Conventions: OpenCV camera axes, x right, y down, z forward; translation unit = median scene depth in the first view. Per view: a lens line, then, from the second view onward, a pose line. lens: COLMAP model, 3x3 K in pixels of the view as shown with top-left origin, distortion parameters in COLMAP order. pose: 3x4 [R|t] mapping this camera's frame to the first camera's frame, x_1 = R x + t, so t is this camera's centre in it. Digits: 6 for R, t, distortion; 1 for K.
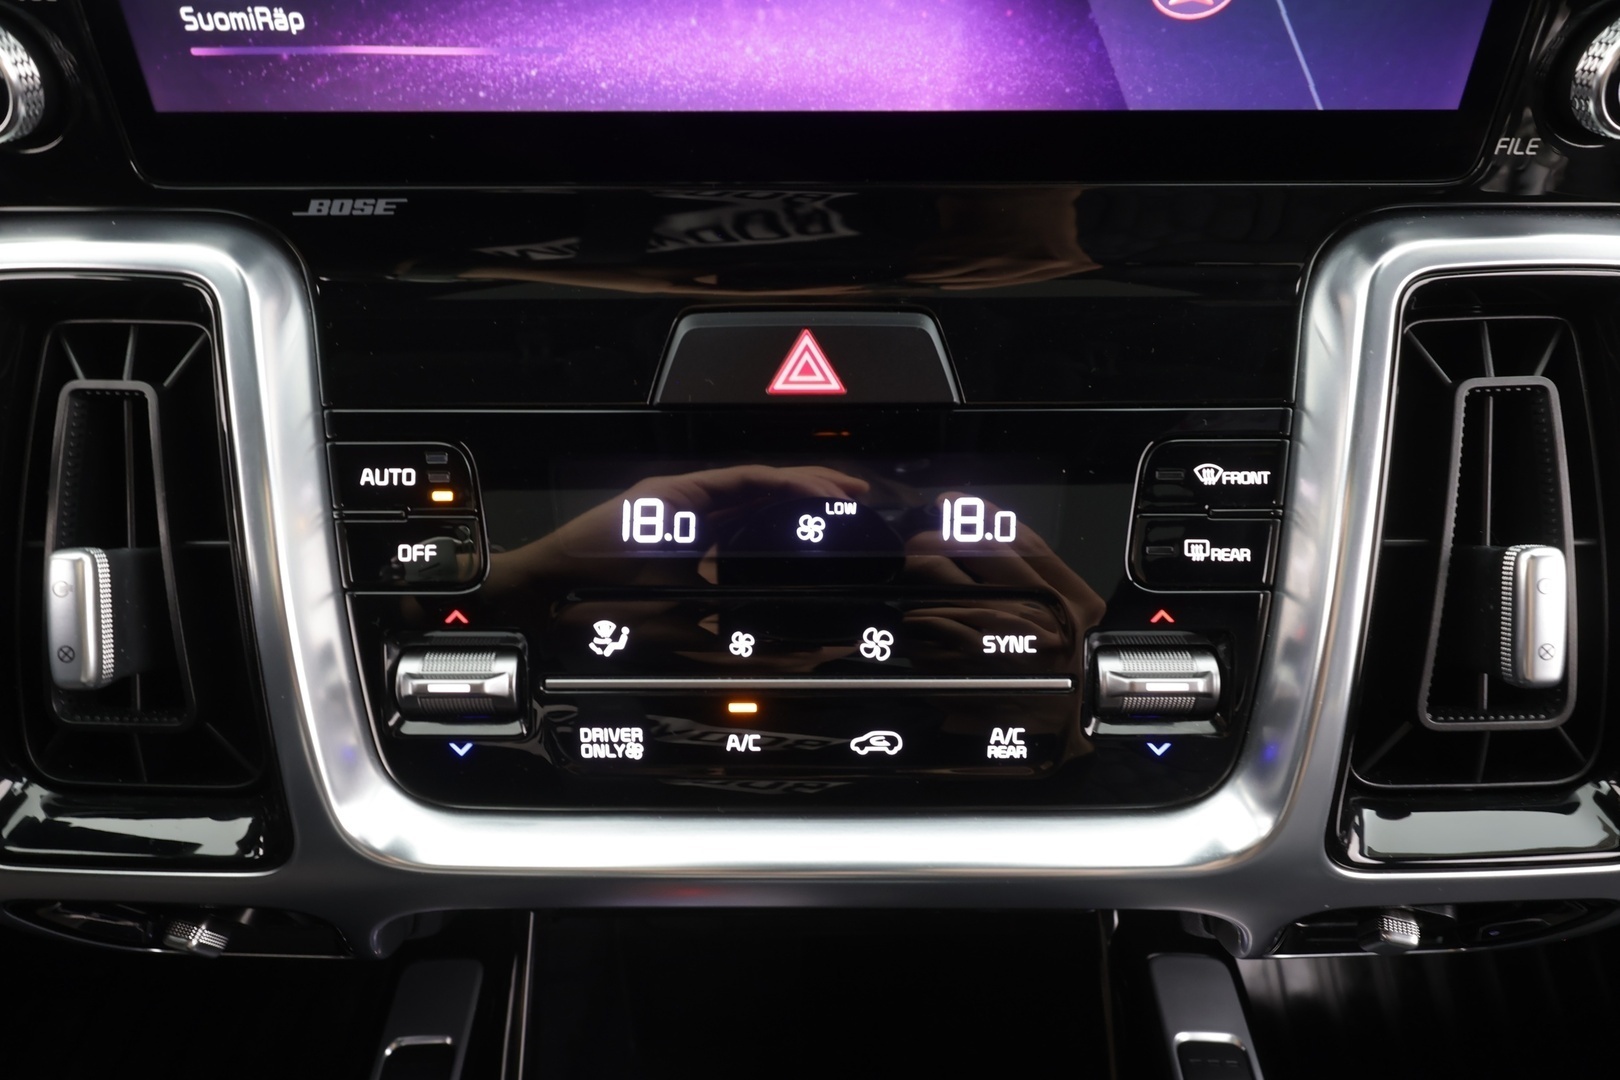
lens RADIAL K [[984.0, 0, 810.0], [0, 984.0, 540.0], [0, 0, 1]] dist [0.005253, -0.002494]
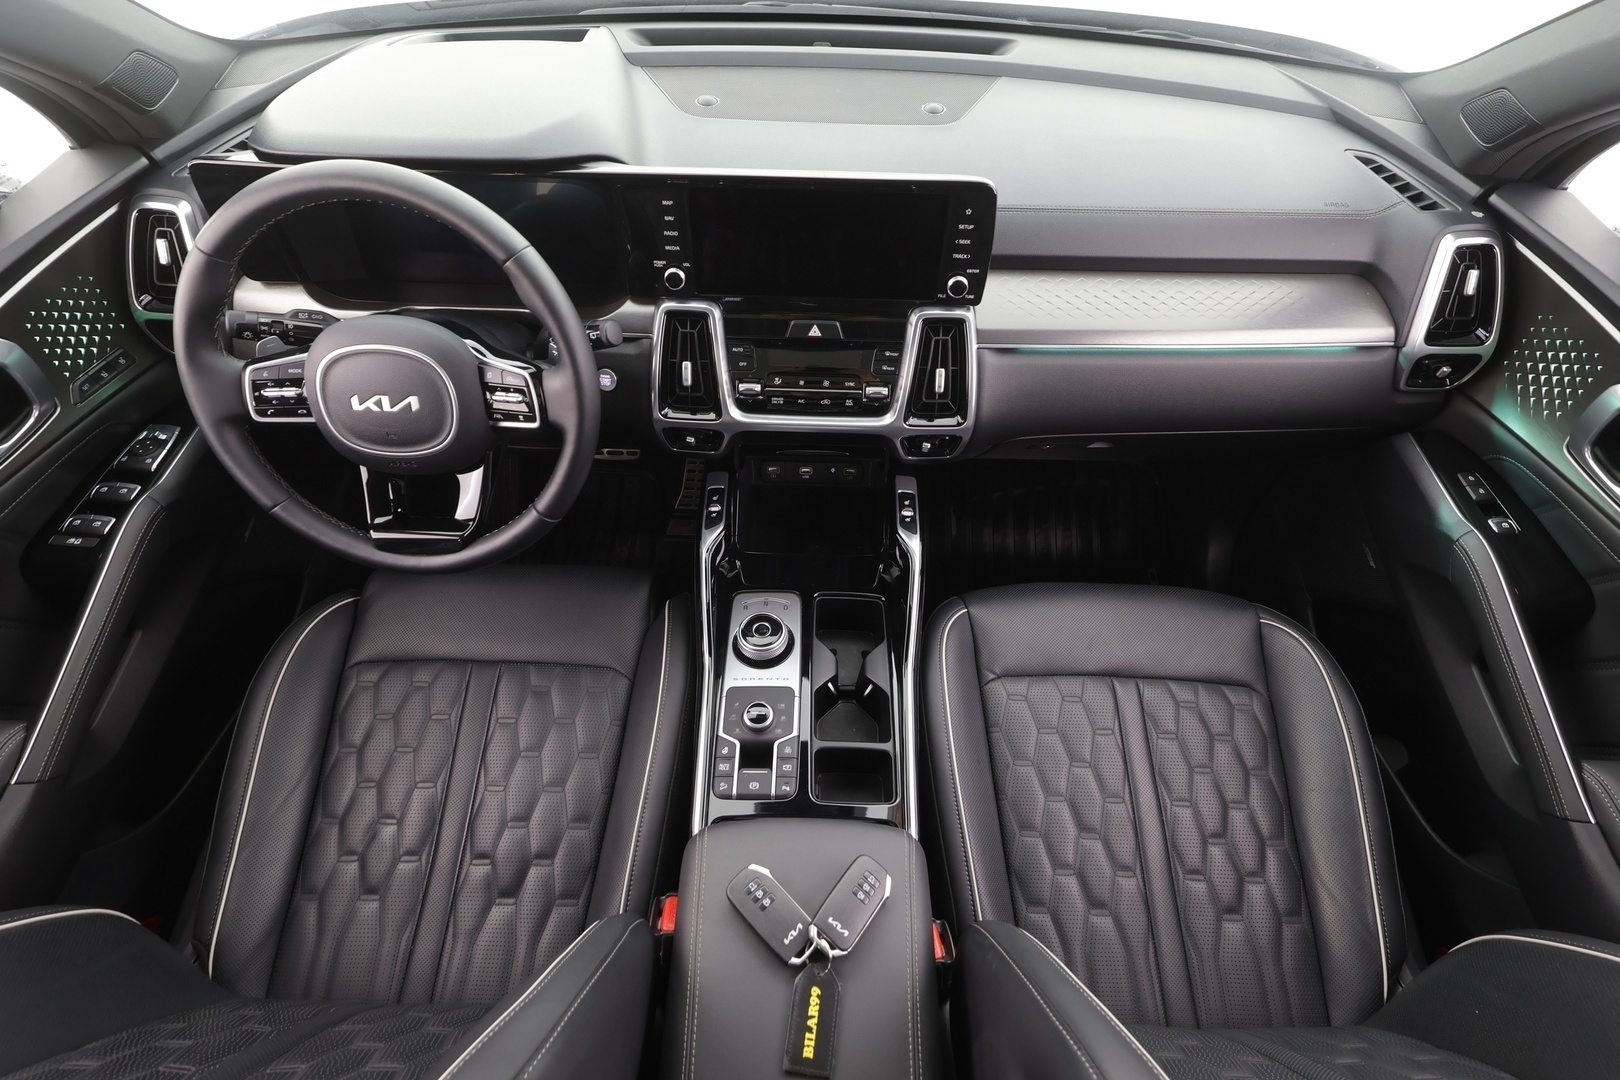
lens RADIAL K [[763.1, 0, 802.3], [0, 763.1, 541.1], [0, 0, 1]] dist [0.001947, 0.000854]
pose [[0.999593, 0.028082, 0.005004, -0.061893], [-0.028499, 0.975908, 0.216314, 0.046180], [0.001191, -0.216368, 0.976311, -3.364286]]
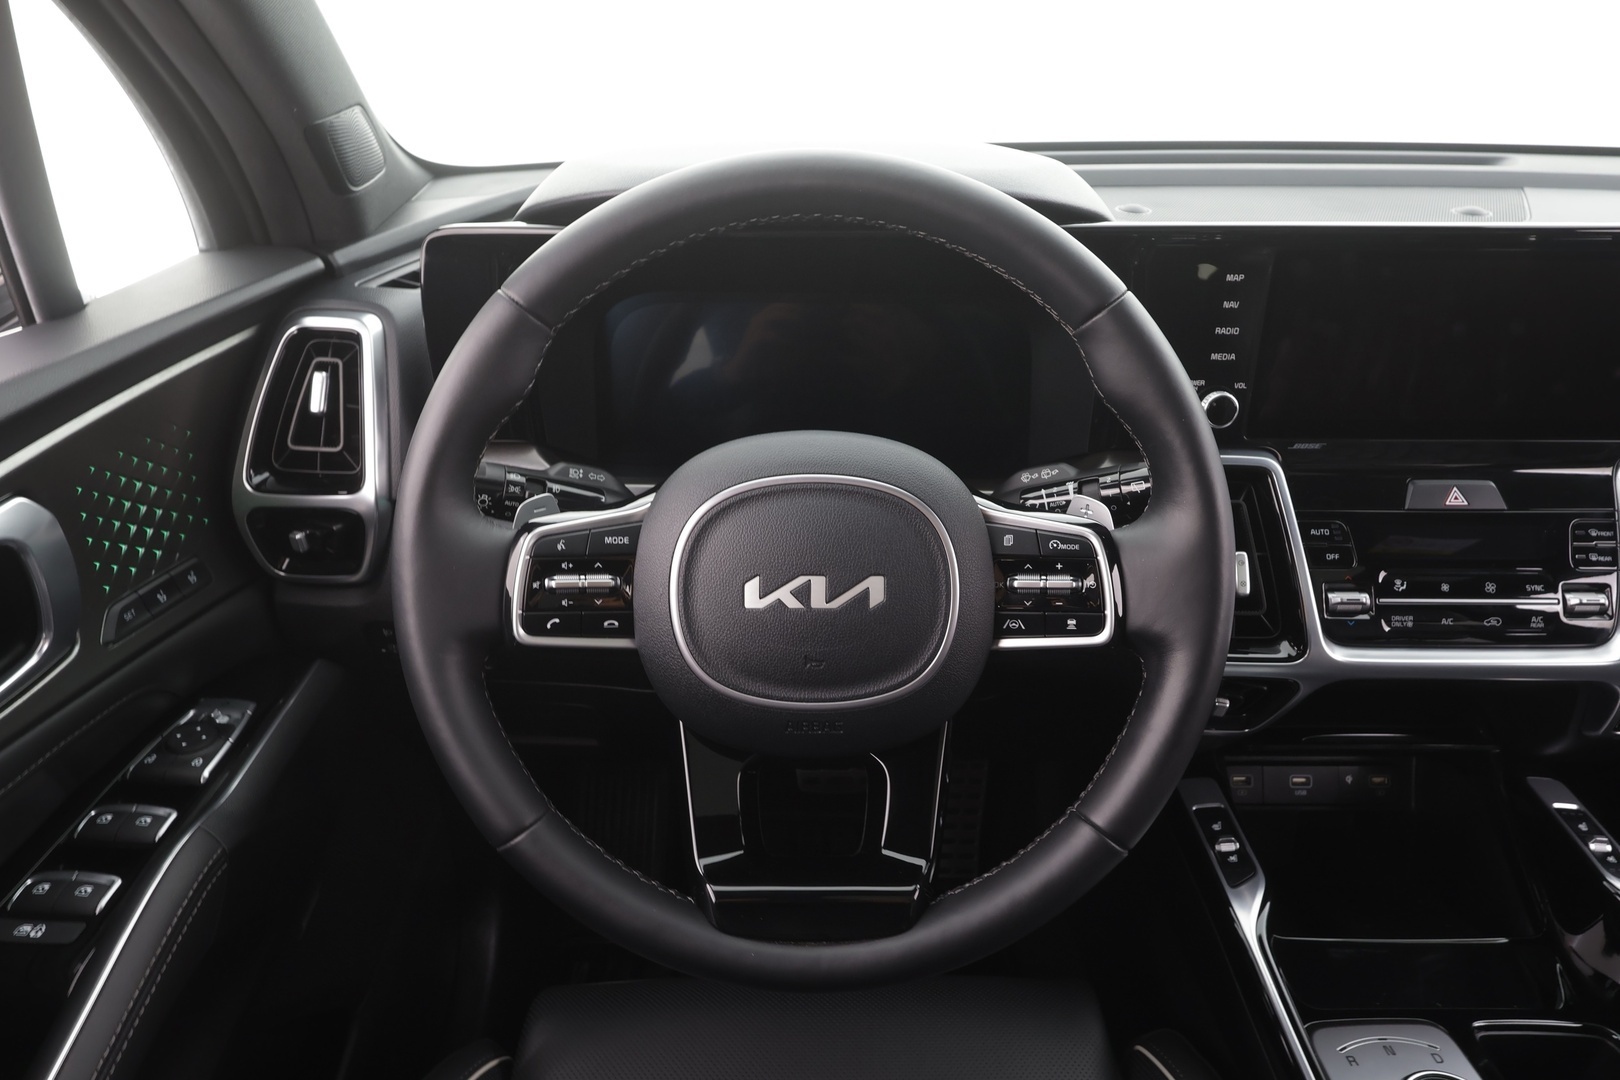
lens RADIAL K [[984.0, 0, 810.0], [0, 984.0, 540.0], [0, 0, 1]] dist [0.005253, -0.002494]
pose [[0.999974, 0.006567, 0.003033, -2.001307], [-0.005876, 0.981977, -0.188907, 0.539322], [-0.004219, 0.188884, 0.981990, -1.951072]]
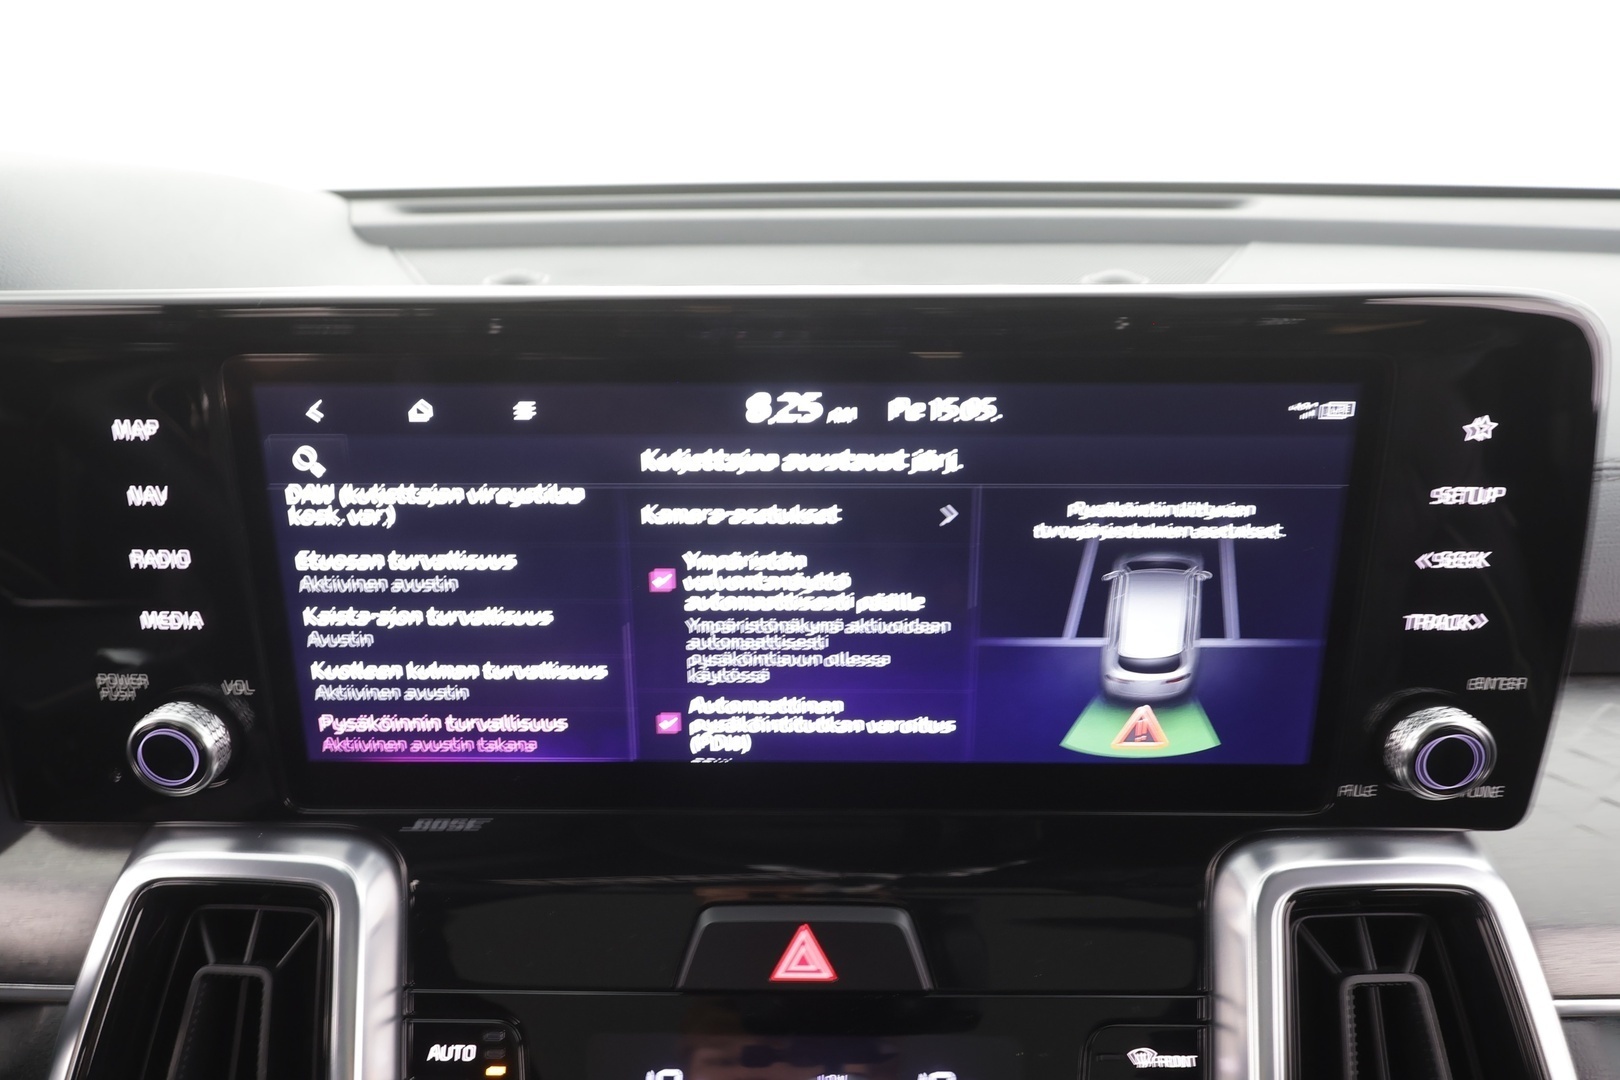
lens RADIAL K [[1021.8, 0, 810.0], [0, 1021.8, 540.0], [0, 0, 1]] dist [0.003909, 0.002241]
pose [[0.999910, 0.003179, -0.013002, 0.019150], [-0.006689, 0.960077, -0.279657, -0.317787], [0.011594, 0.279719, 0.960012, -0.359652]]
